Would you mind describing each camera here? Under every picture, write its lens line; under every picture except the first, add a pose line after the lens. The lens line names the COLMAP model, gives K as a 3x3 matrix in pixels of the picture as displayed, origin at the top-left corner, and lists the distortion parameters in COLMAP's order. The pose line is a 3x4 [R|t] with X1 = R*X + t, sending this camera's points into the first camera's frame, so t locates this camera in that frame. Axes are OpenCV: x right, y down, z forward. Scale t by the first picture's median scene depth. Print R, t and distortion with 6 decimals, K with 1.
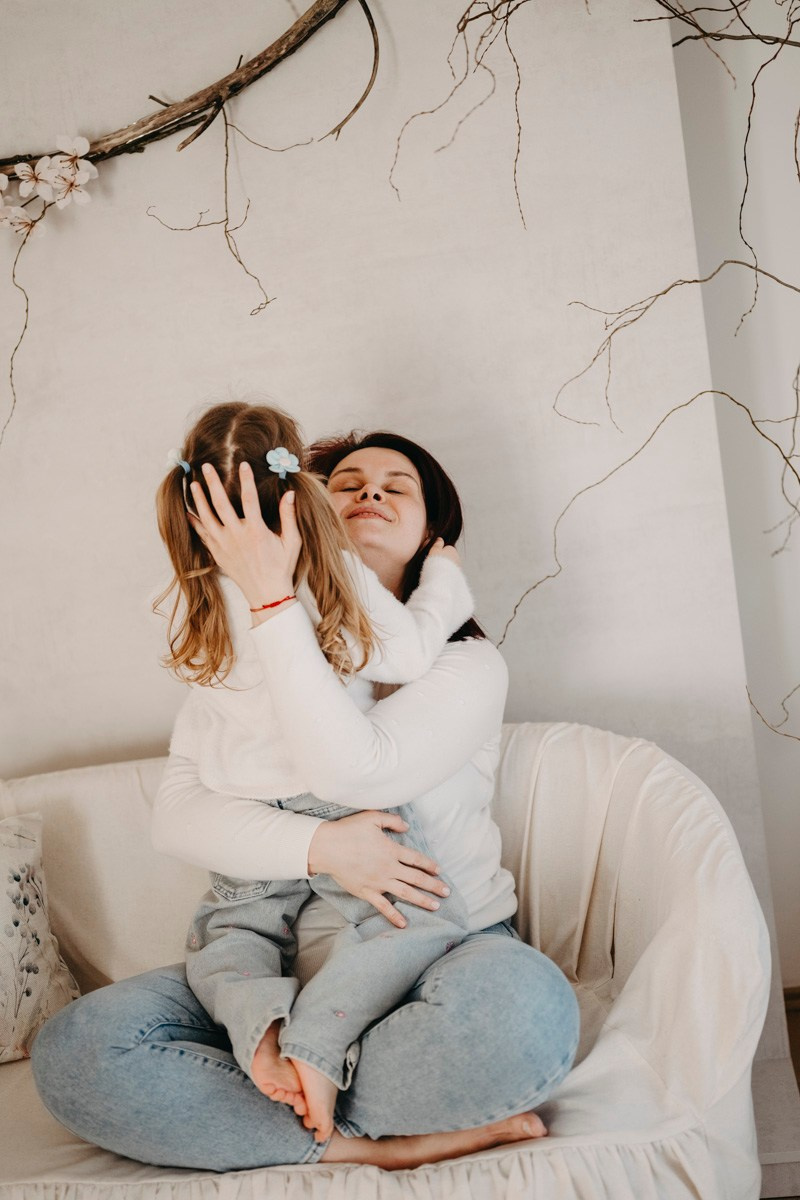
lens RADIAL K [[1686.1, 0, 400.0], [0, 1686.1, 600.0], [0, 0, 1]] dist [-0.016734, 0.060046]
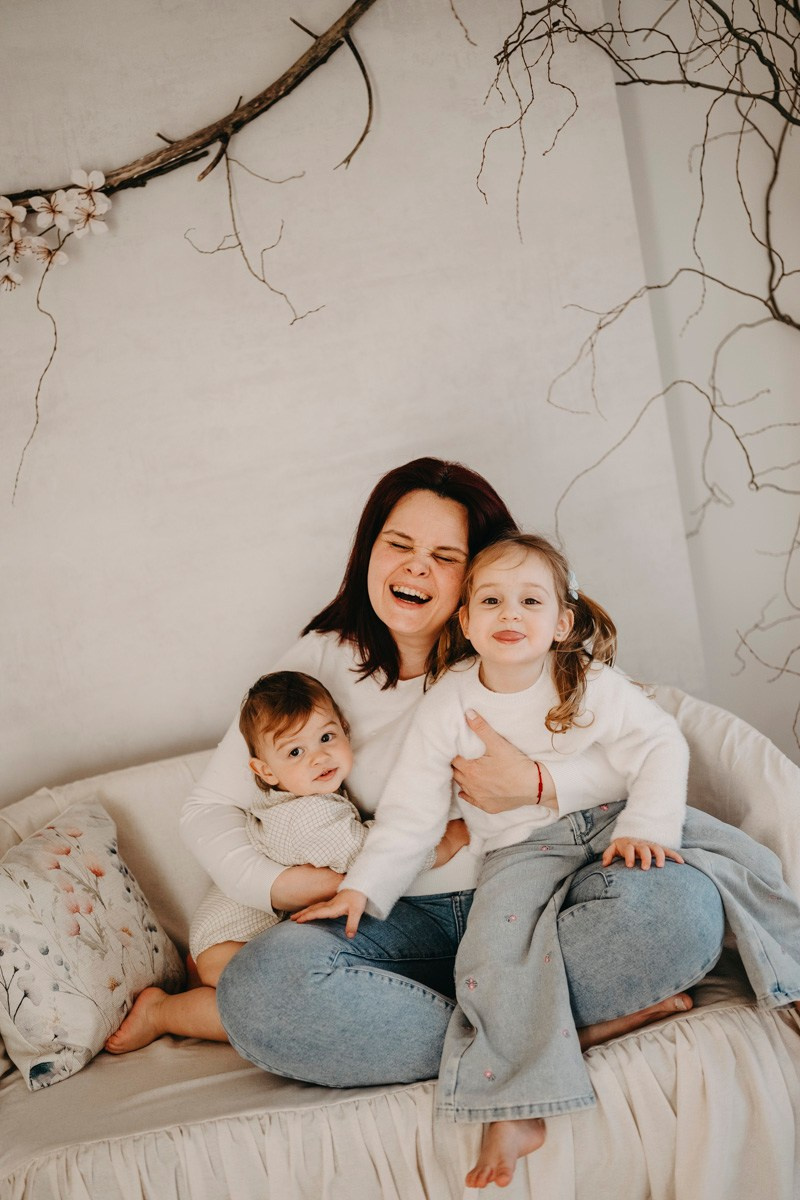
lens RADIAL K [[1692.1, 0, 400.0], [0, 1692.1, 600.0], [0, 0, 1]] dist [-0.012809, -0.028287]
pose [[0.968040, -0.068884, 0.241149, -0.279140], [0.084571, 0.994882, -0.055302, 0.070628], [-0.236105, 0.073928, 0.968911, -0.062089]]
